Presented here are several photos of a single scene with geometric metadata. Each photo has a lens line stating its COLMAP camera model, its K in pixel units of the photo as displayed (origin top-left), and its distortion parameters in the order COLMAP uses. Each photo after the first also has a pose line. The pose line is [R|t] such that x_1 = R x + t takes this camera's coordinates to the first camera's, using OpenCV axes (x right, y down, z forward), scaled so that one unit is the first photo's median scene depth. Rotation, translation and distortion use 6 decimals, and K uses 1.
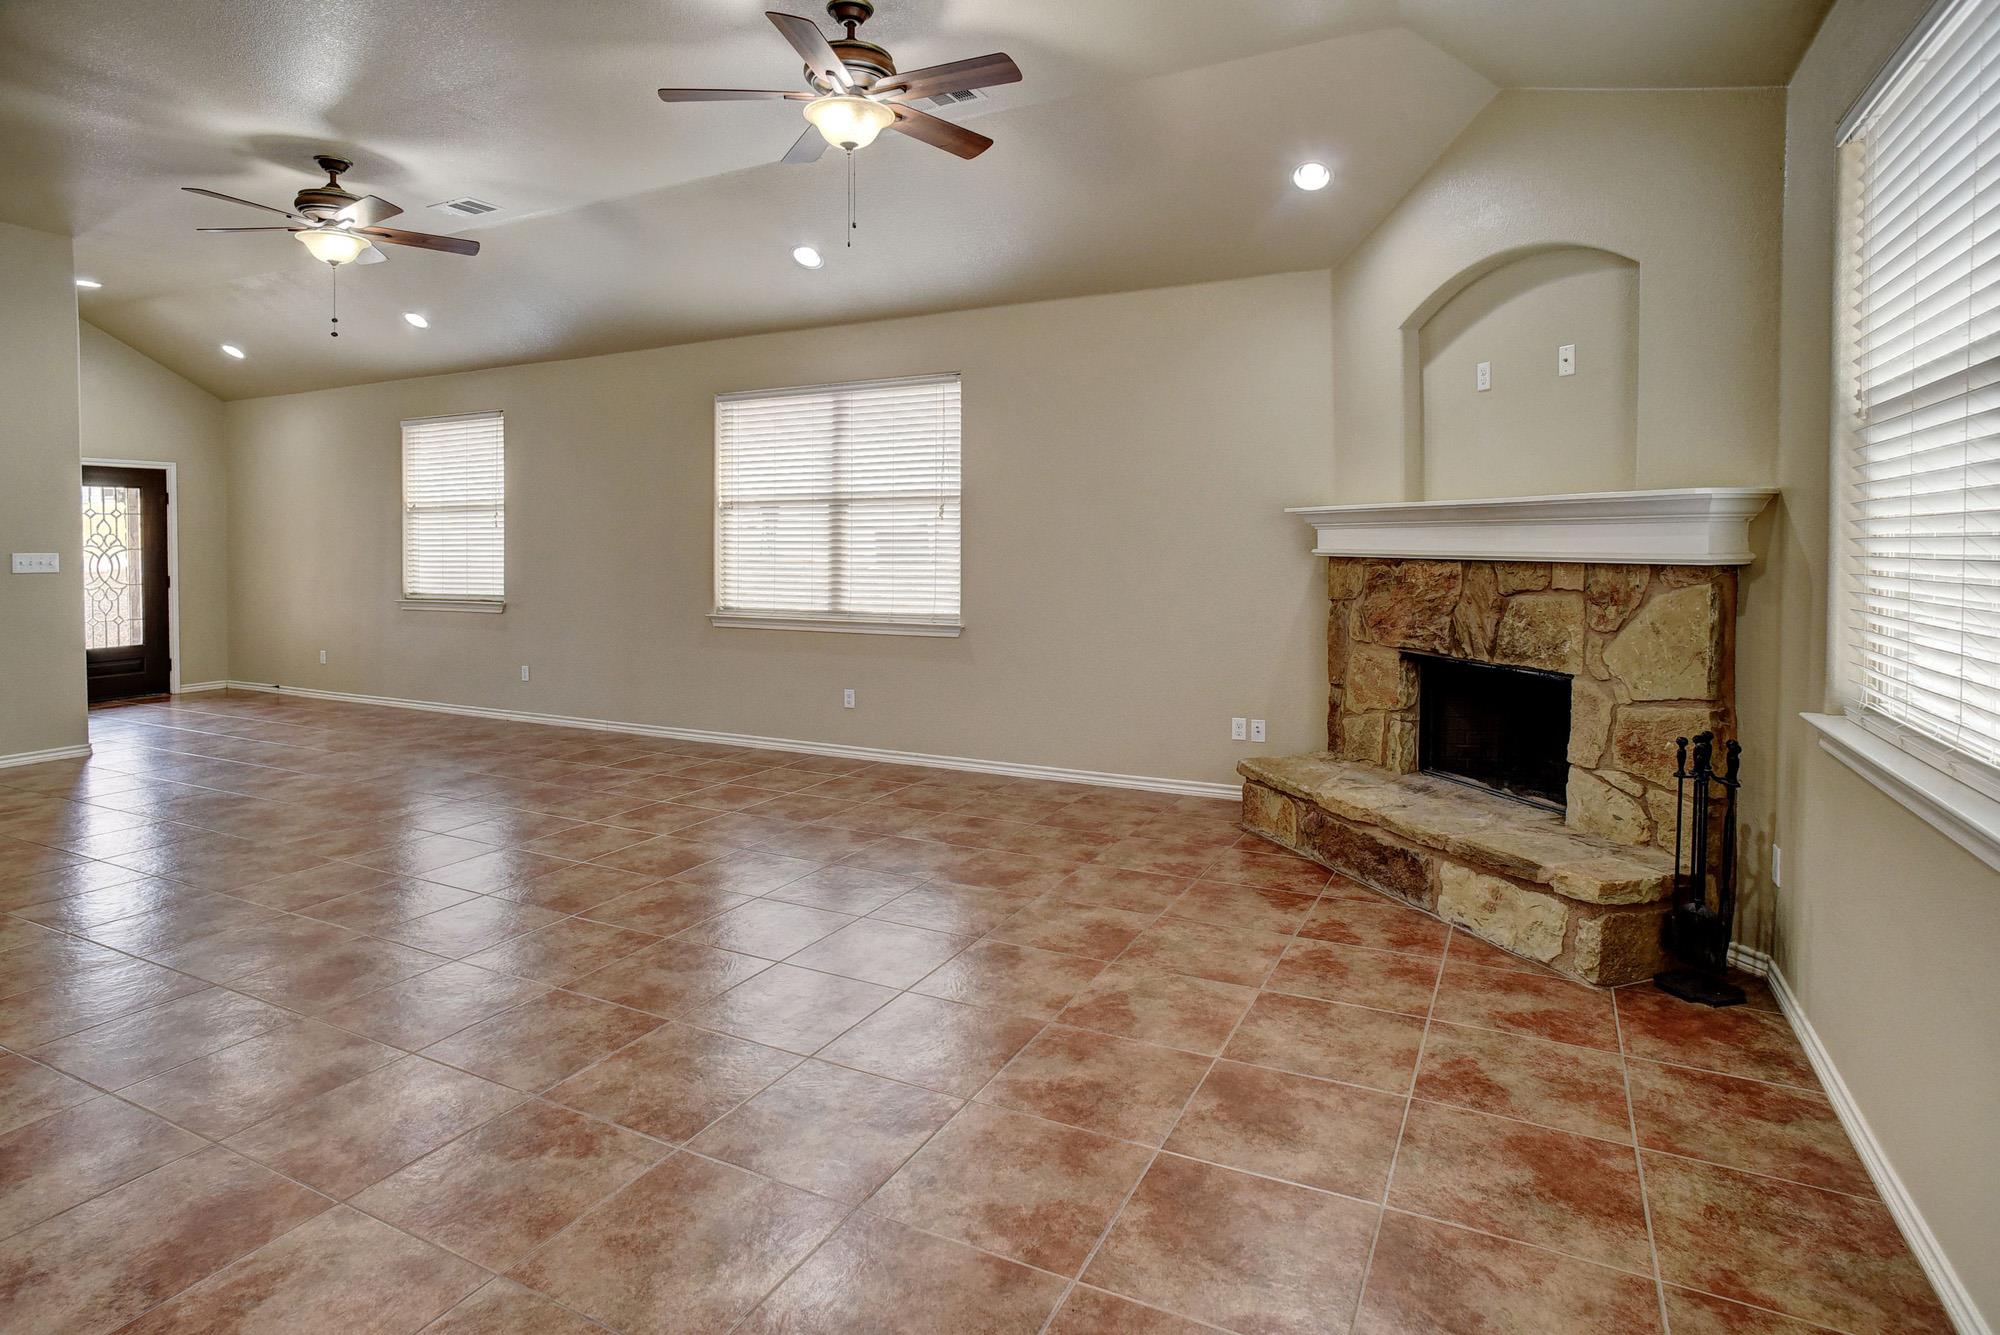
lens RADIAL K [[1073.3, 0, 997.5], [0, 1073.3, 590.4], [0, 0, 1]] dist [-0.052578, 0.029493]
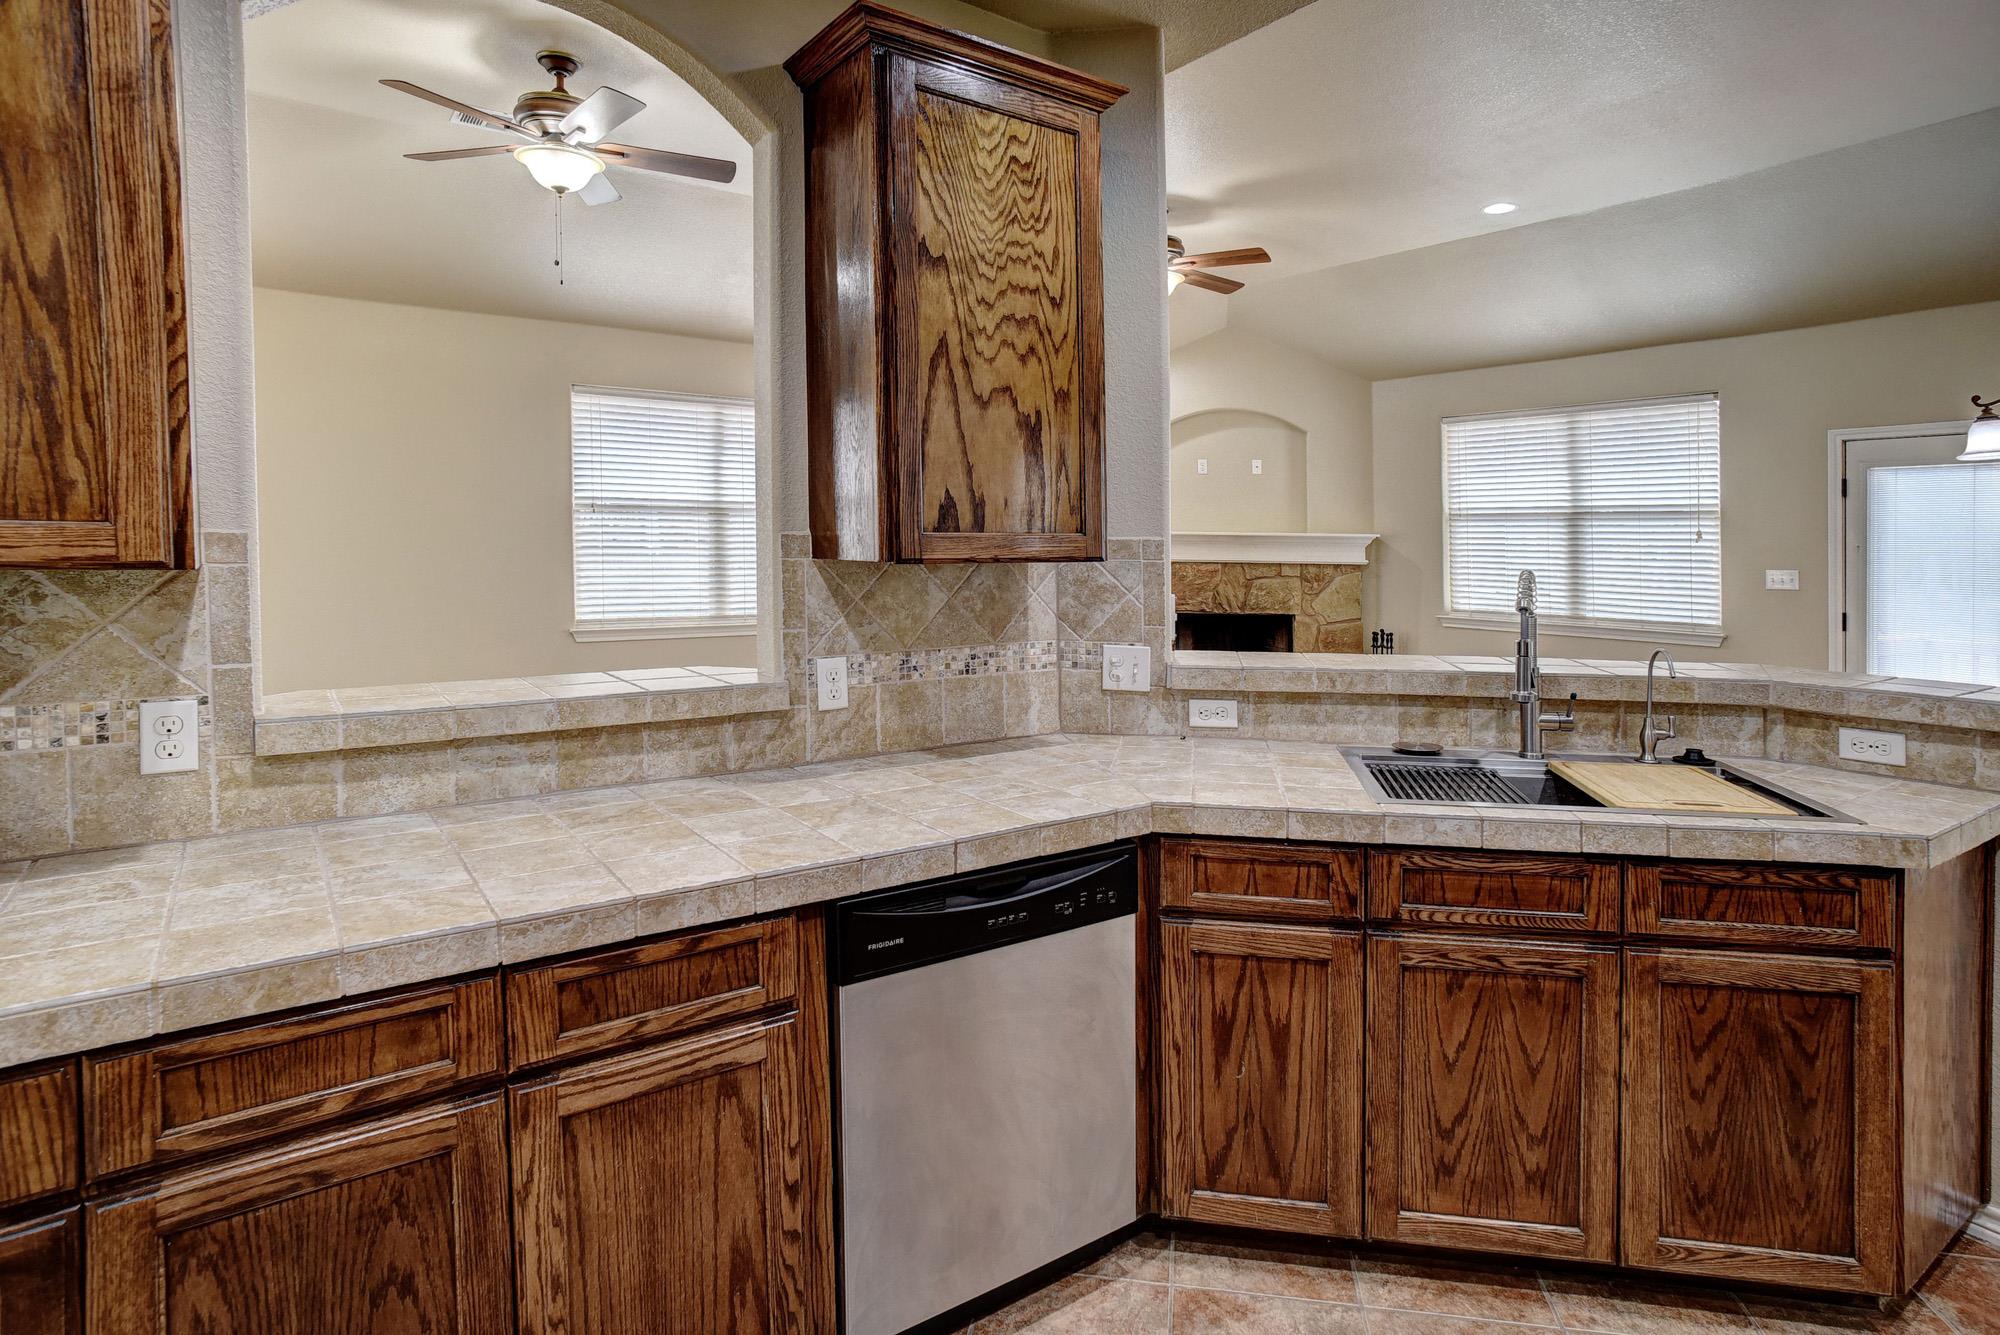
lens RADIAL K [[1073.3, 0, 1026.9], [0, 1073.3, 579.8], [0, 0, 1]] dist [-0.052578, 0.029493]
pose [[0.424554, -0.023796, 0.905090, -1.647937], [0.028290, 0.999515, 0.013008, -0.036343], [-0.904960, 0.020083, 0.425022, 0.541468]]
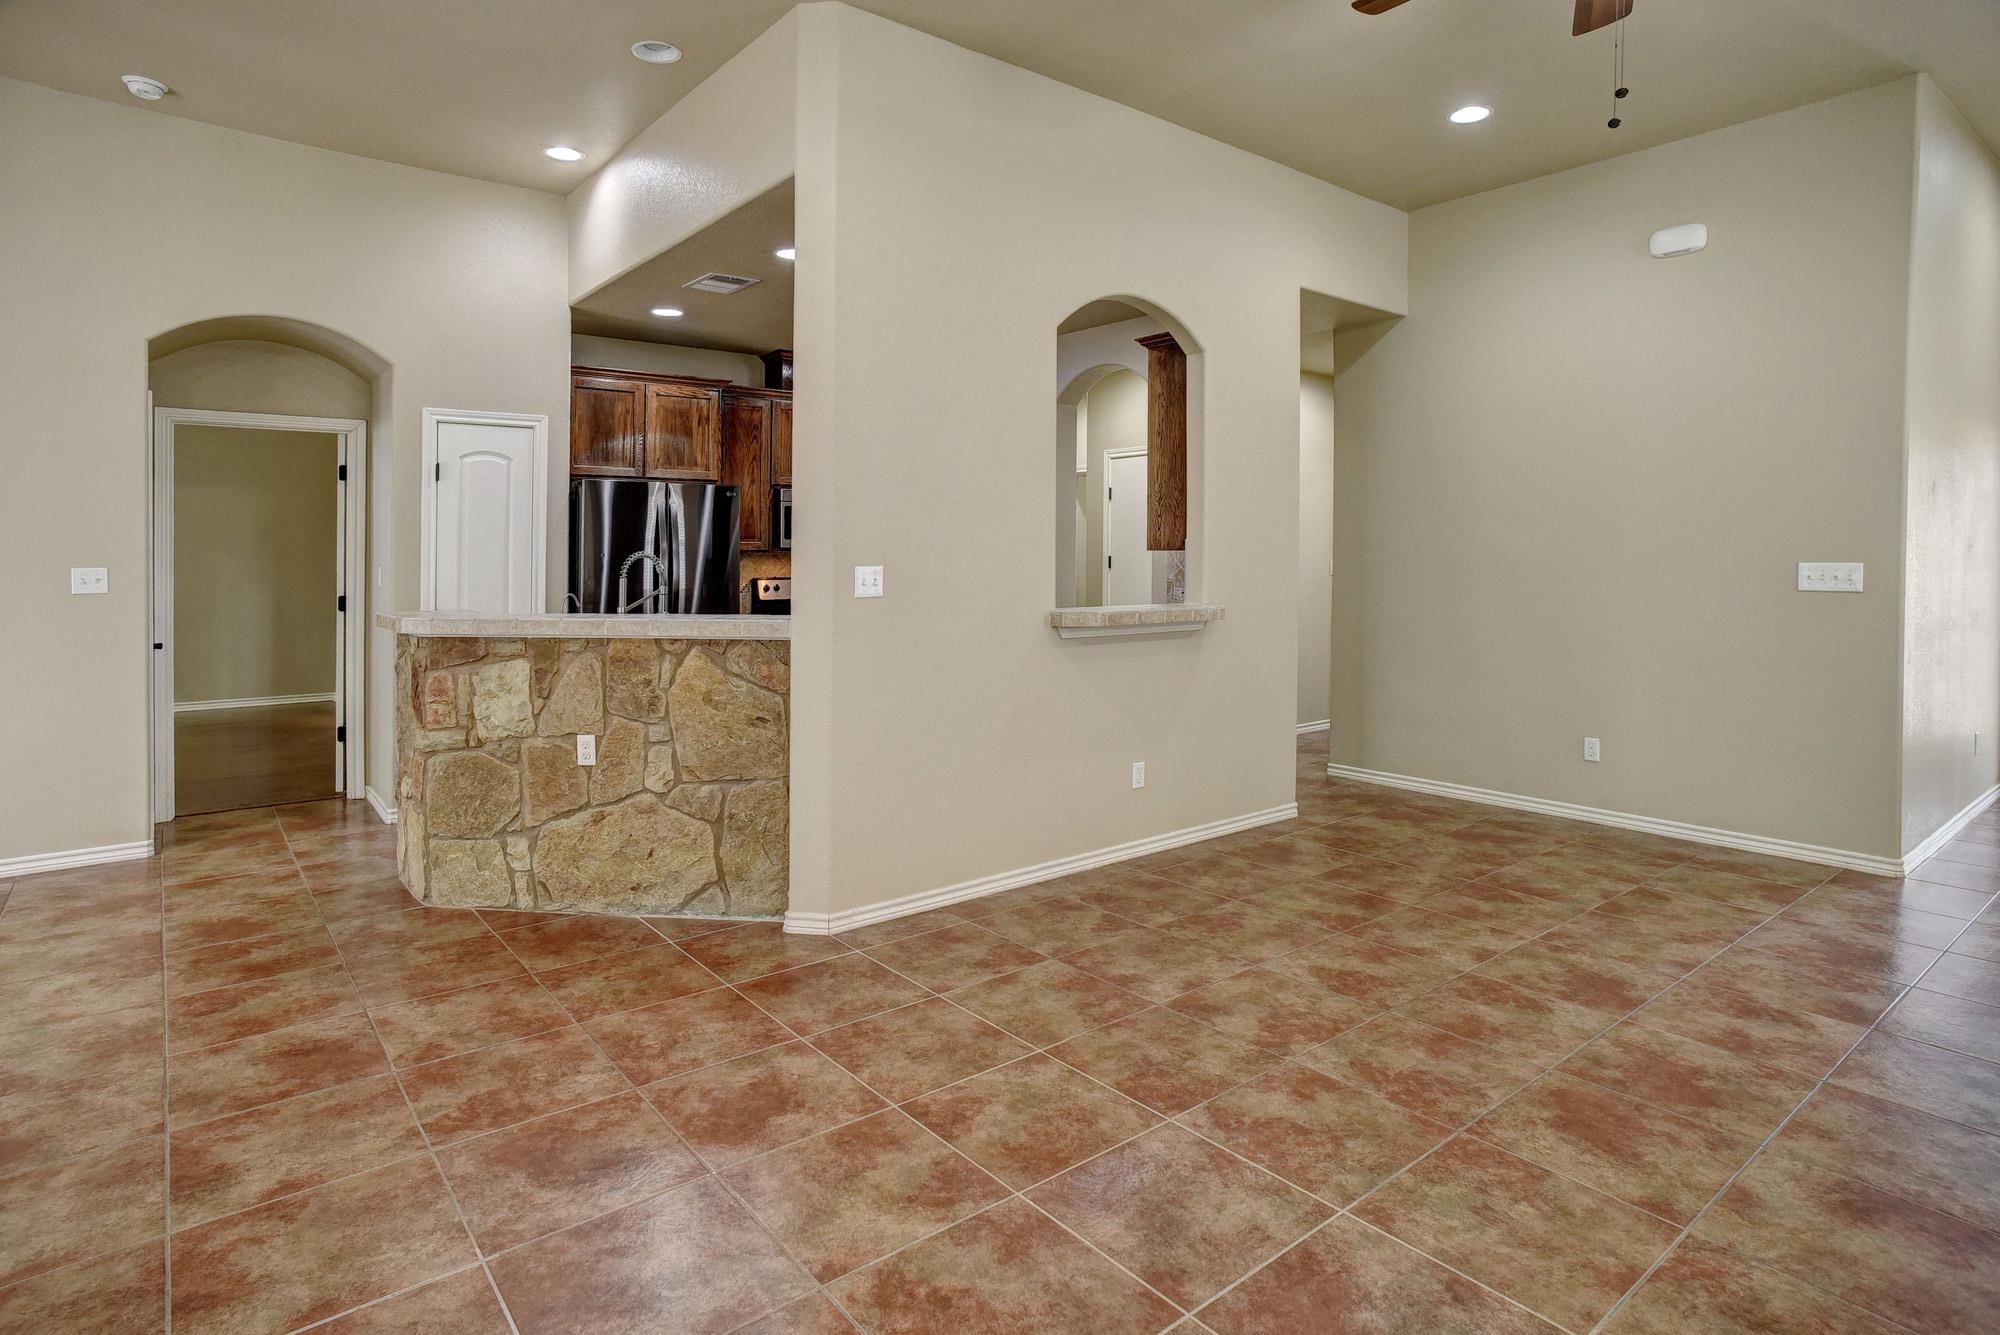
lens RADIAL K [[1073.3, 0, 979.4], [0, 1073.3, 558.6], [0, 0, 1]] dist [-0.052578, 0.029493]
pose [[-0.423323, 0.009139, -0.905933, -0.091201], [-0.036789, 0.998951, 0.027269, -0.063536], [0.905232, 0.044872, -0.422543, 1.327218]]
